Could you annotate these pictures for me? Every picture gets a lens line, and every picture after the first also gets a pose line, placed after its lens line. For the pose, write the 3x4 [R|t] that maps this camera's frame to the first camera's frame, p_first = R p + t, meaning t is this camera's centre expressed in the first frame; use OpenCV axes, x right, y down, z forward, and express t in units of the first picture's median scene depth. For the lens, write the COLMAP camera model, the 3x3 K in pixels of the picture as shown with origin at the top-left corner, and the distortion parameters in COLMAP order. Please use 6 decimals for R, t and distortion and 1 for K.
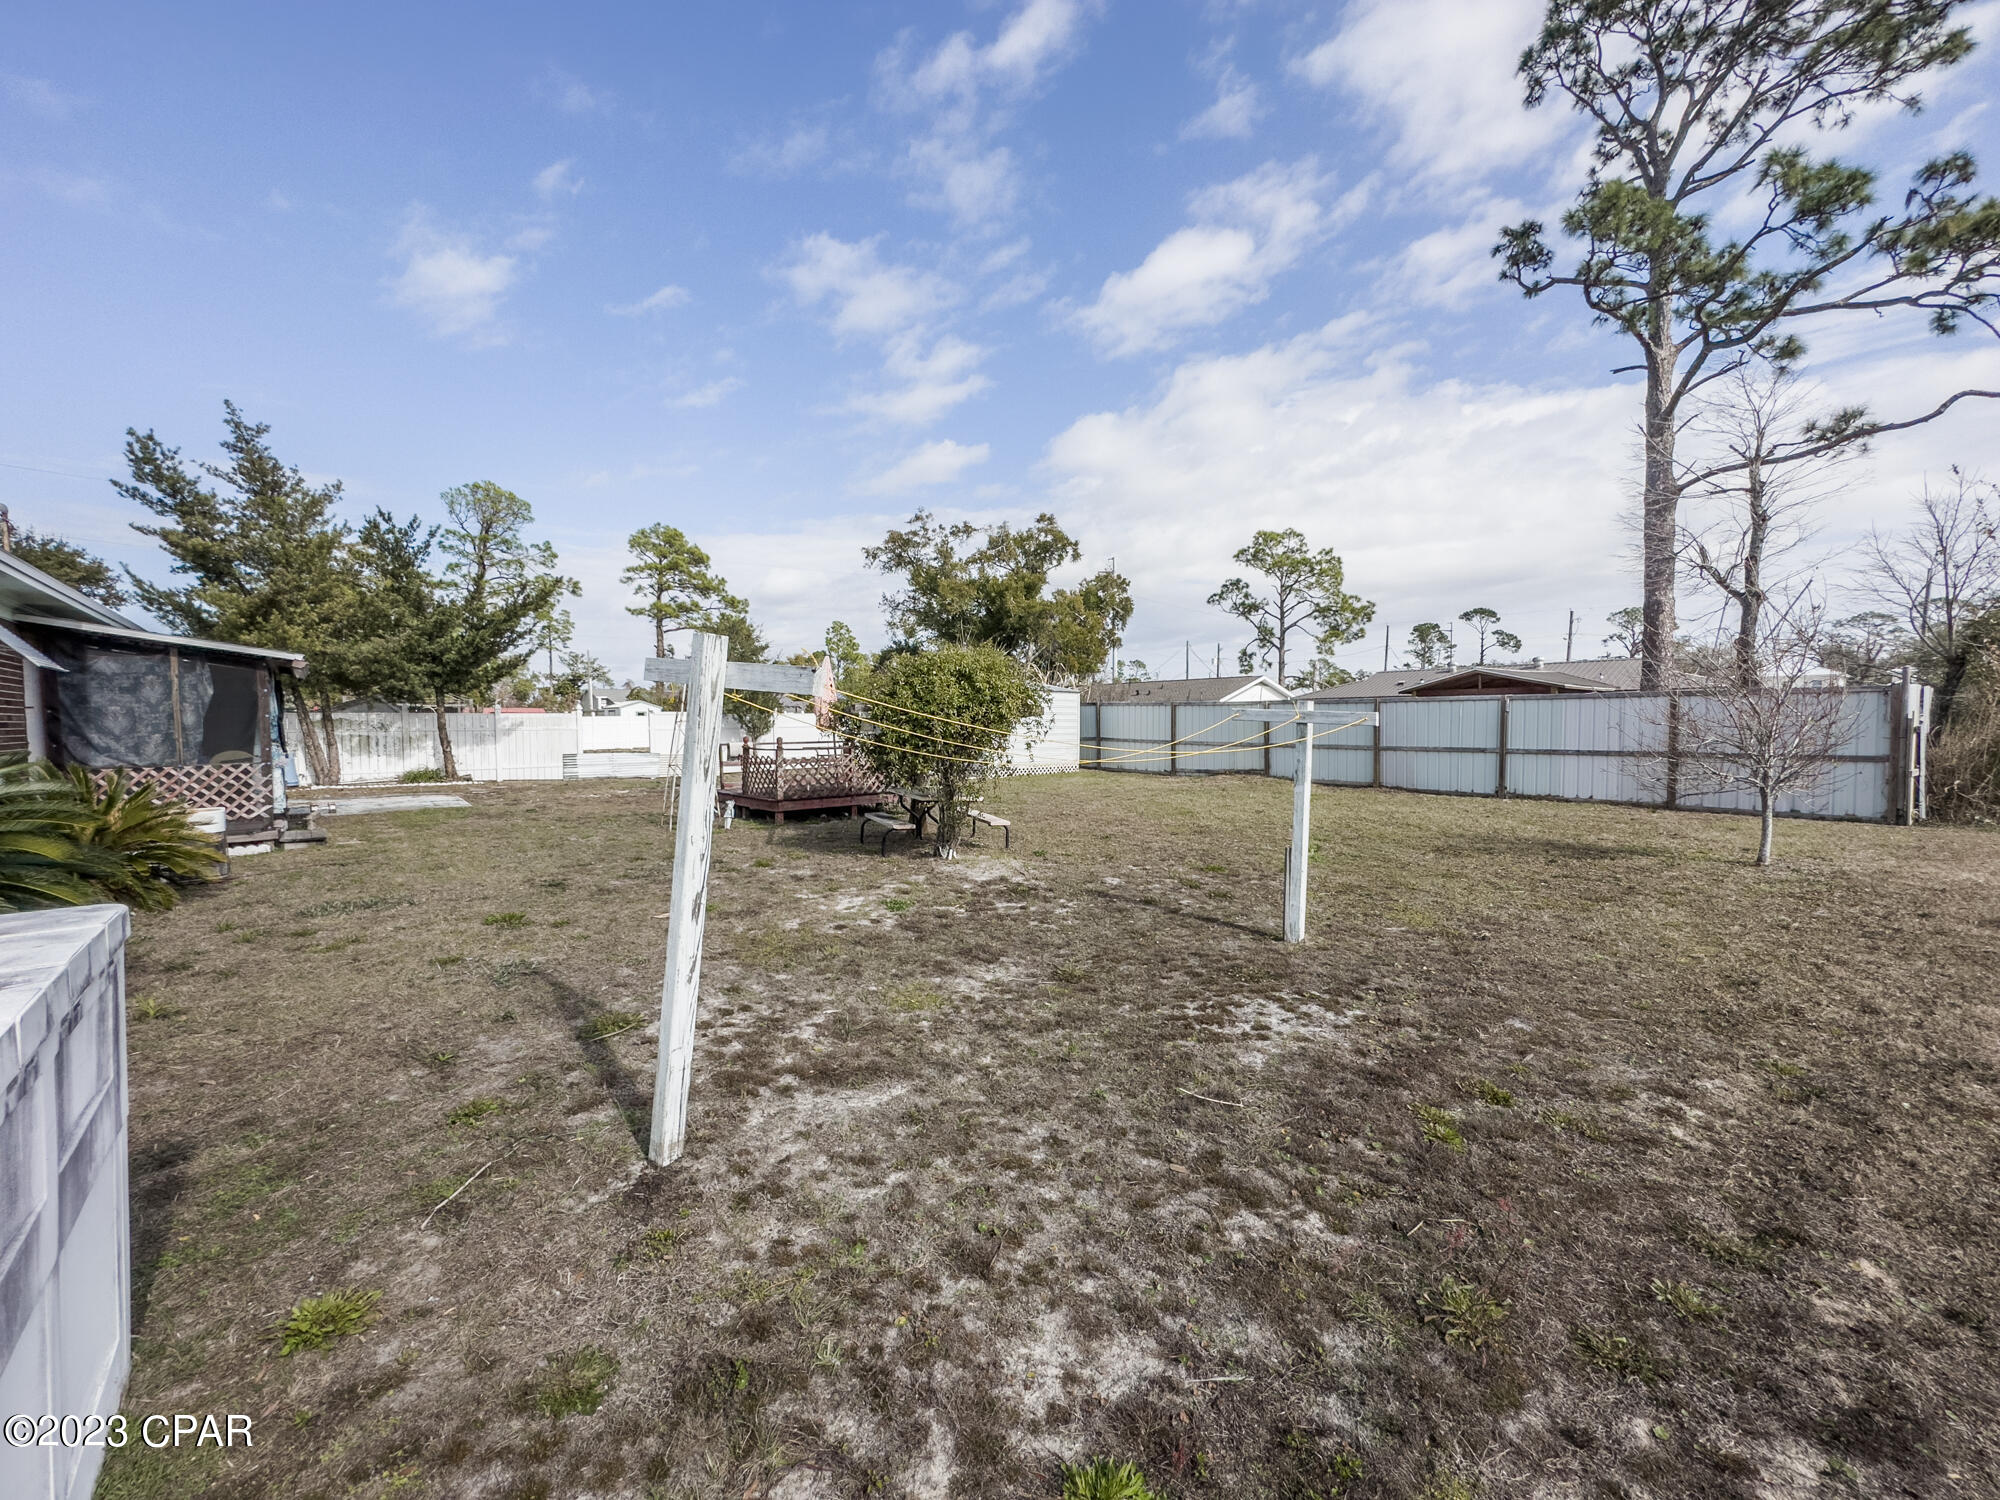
lens RADIAL K [[798.5, 0, 1003.7], [0, 798.5, 754.7], [0, 0, 1]] dist [-0.000064, -0.000397]
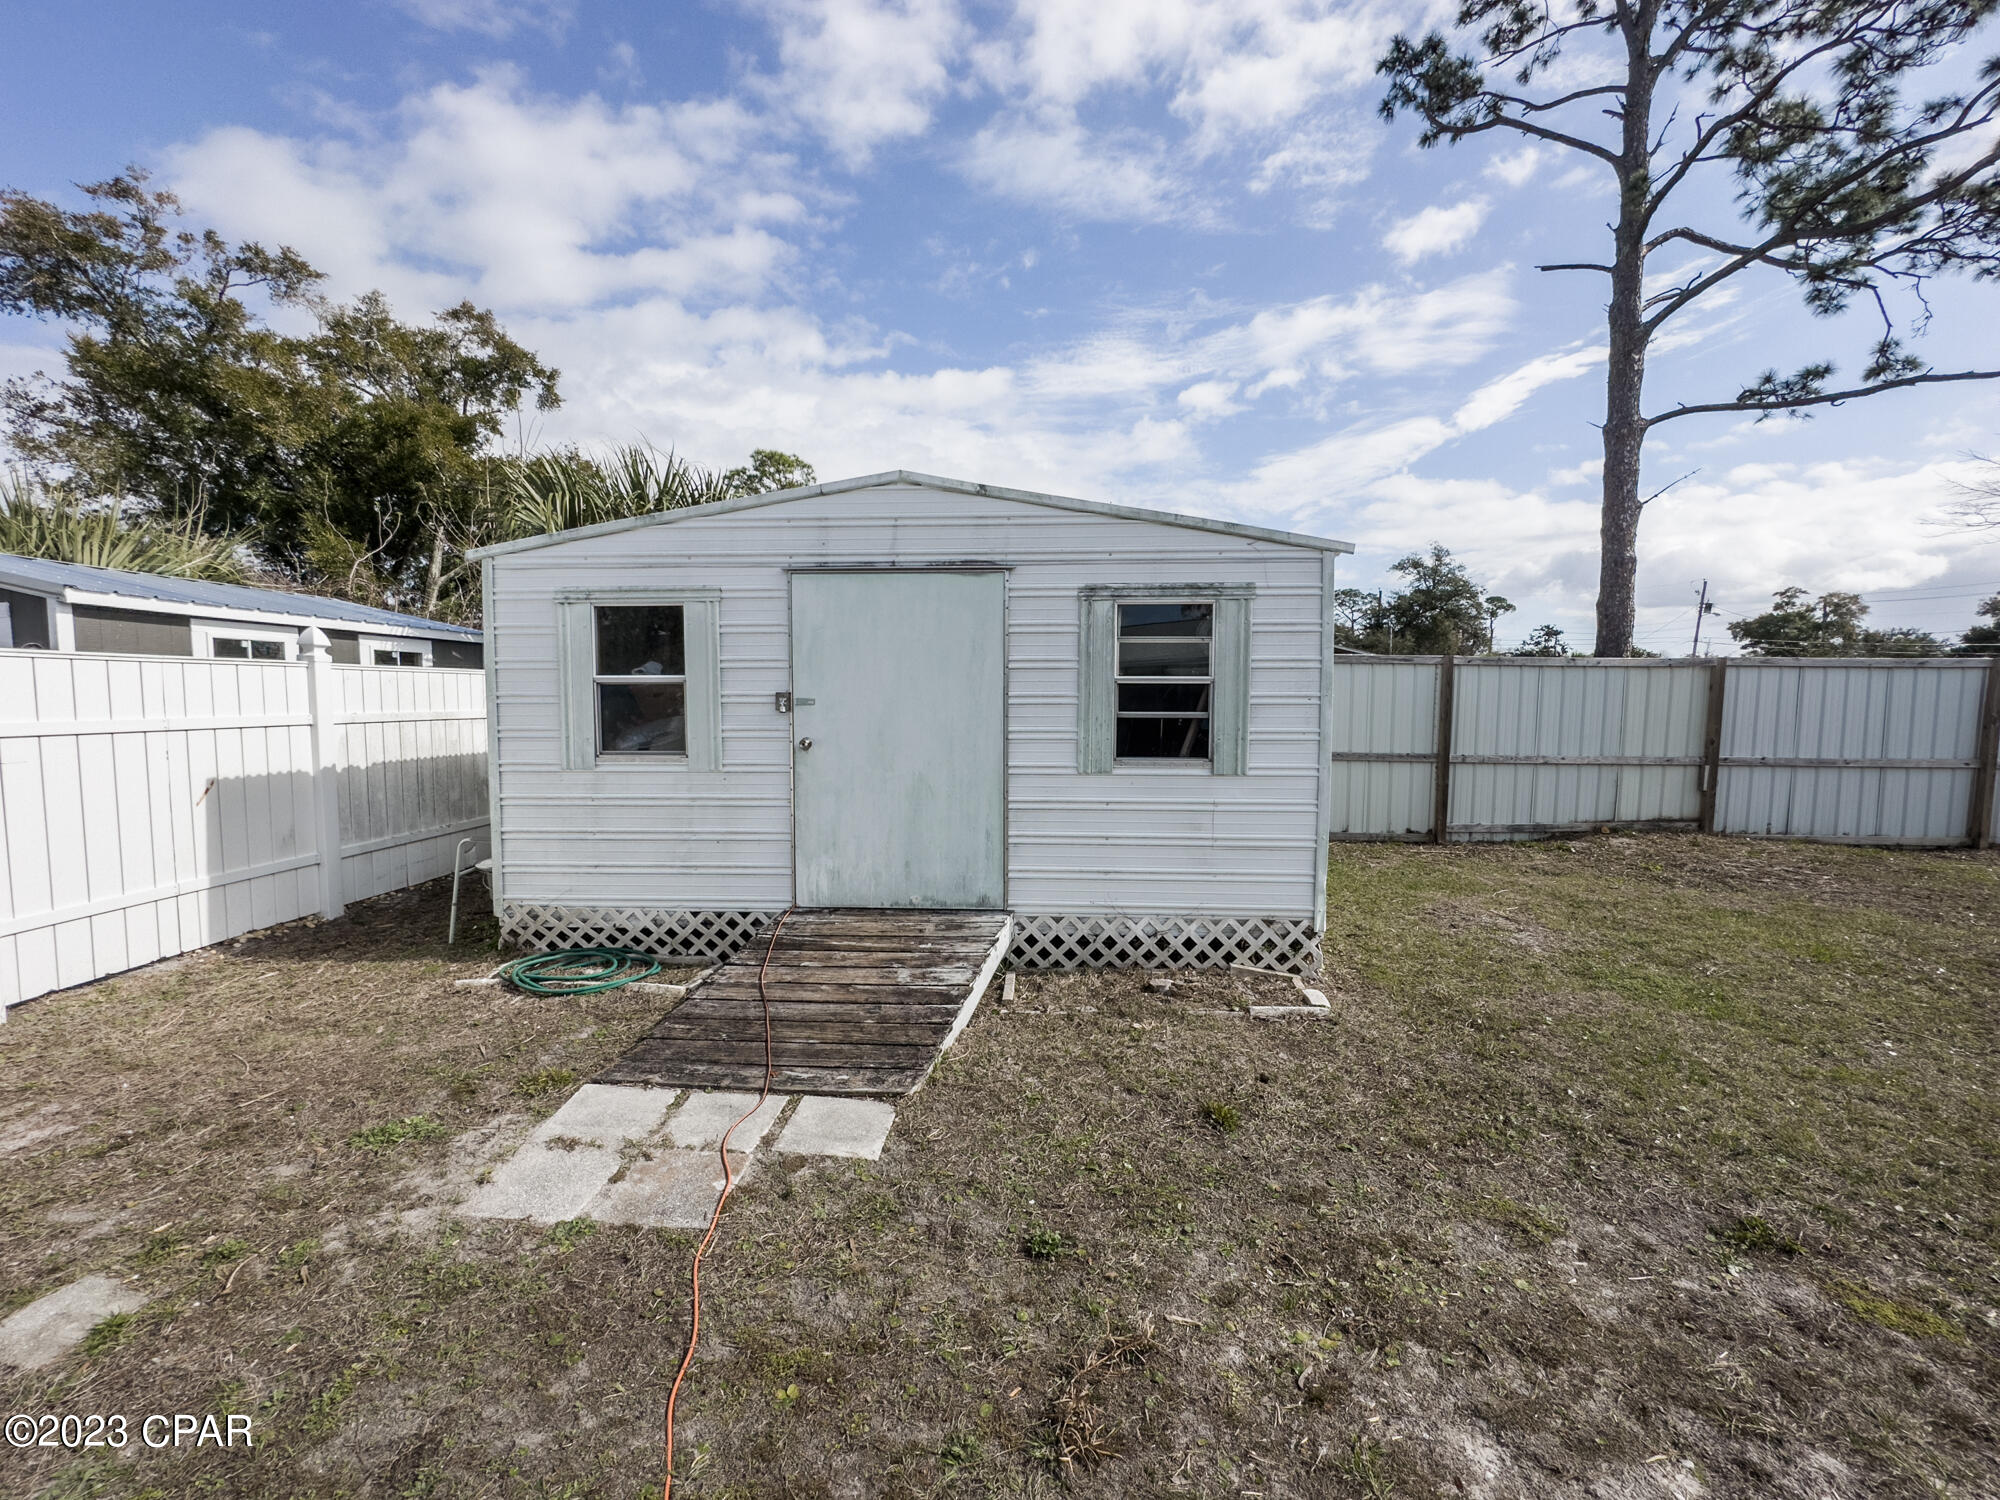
lens RADIAL K [[798.5, 0, 1001.8], [0, 798.5, 752.7], [0, 0, 1]] dist [-0.000064, -0.000397]
pose [[0.693196, -0.041859, 0.719533, -0.098026], [0.024965, 0.999108, 0.034073, -0.016593], [-0.720317, -0.005656, 0.693622, 0.390361]]
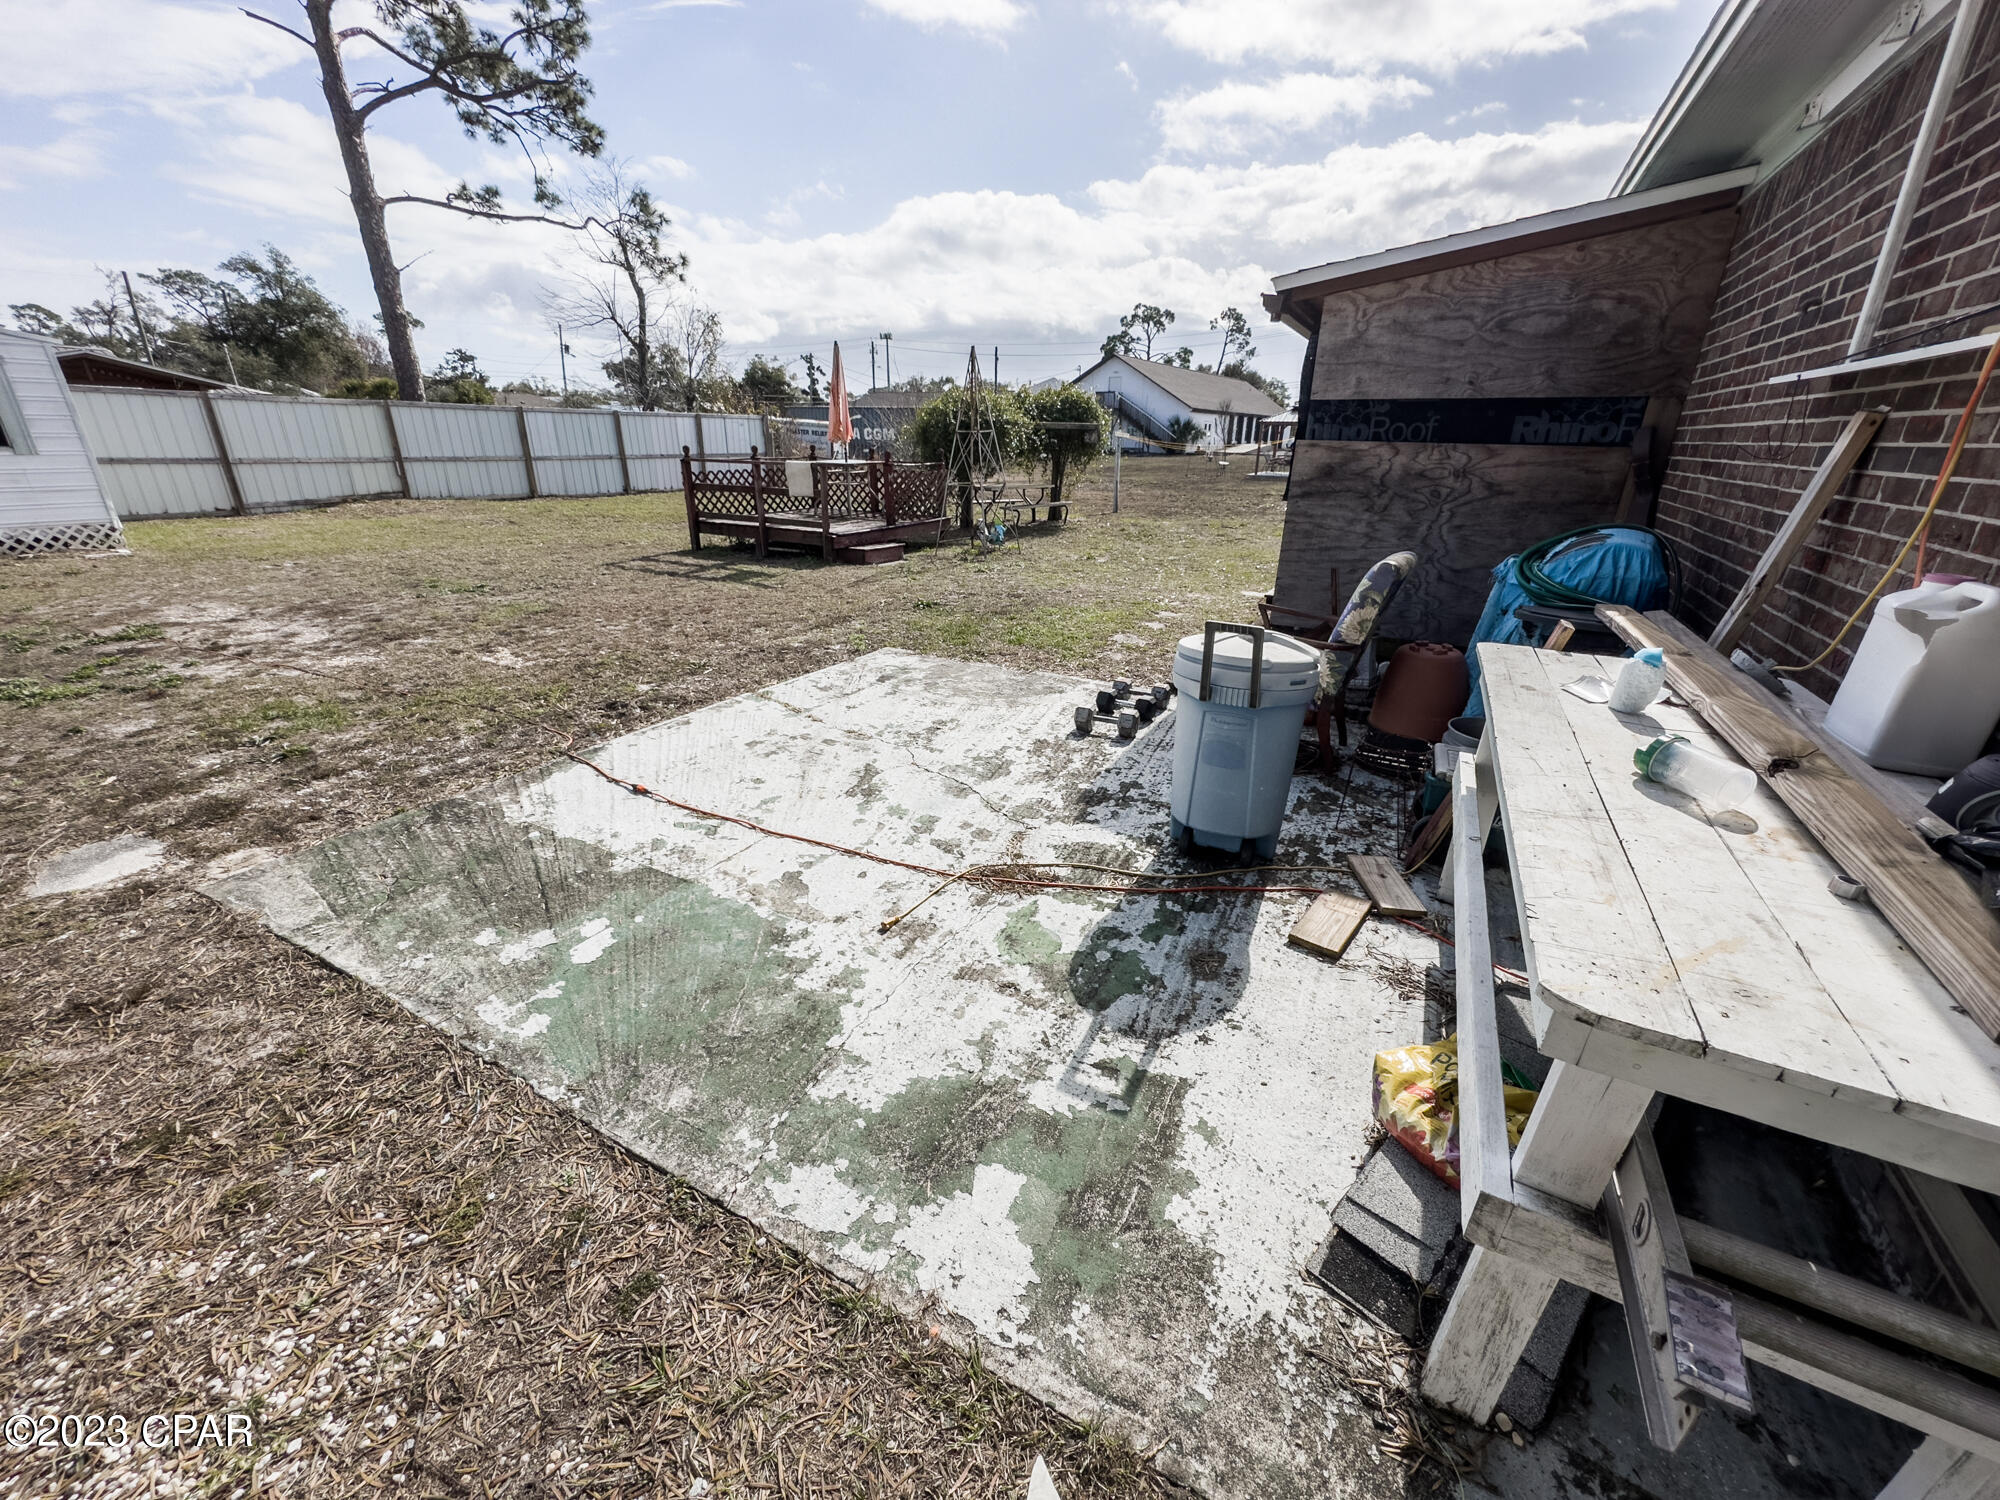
lens RADIAL K [[798.5, 0, 1001.8], [0, 798.5, 753.1], [0, 0, 1]] dist [-0.000064, -0.000397]
pose [[-0.351036, -0.342749, 0.871377, -0.284620], [0.028872, 0.926193, 0.375942, -0.009388], [-0.935917, 0.157128, -0.315231, 0.289472]]
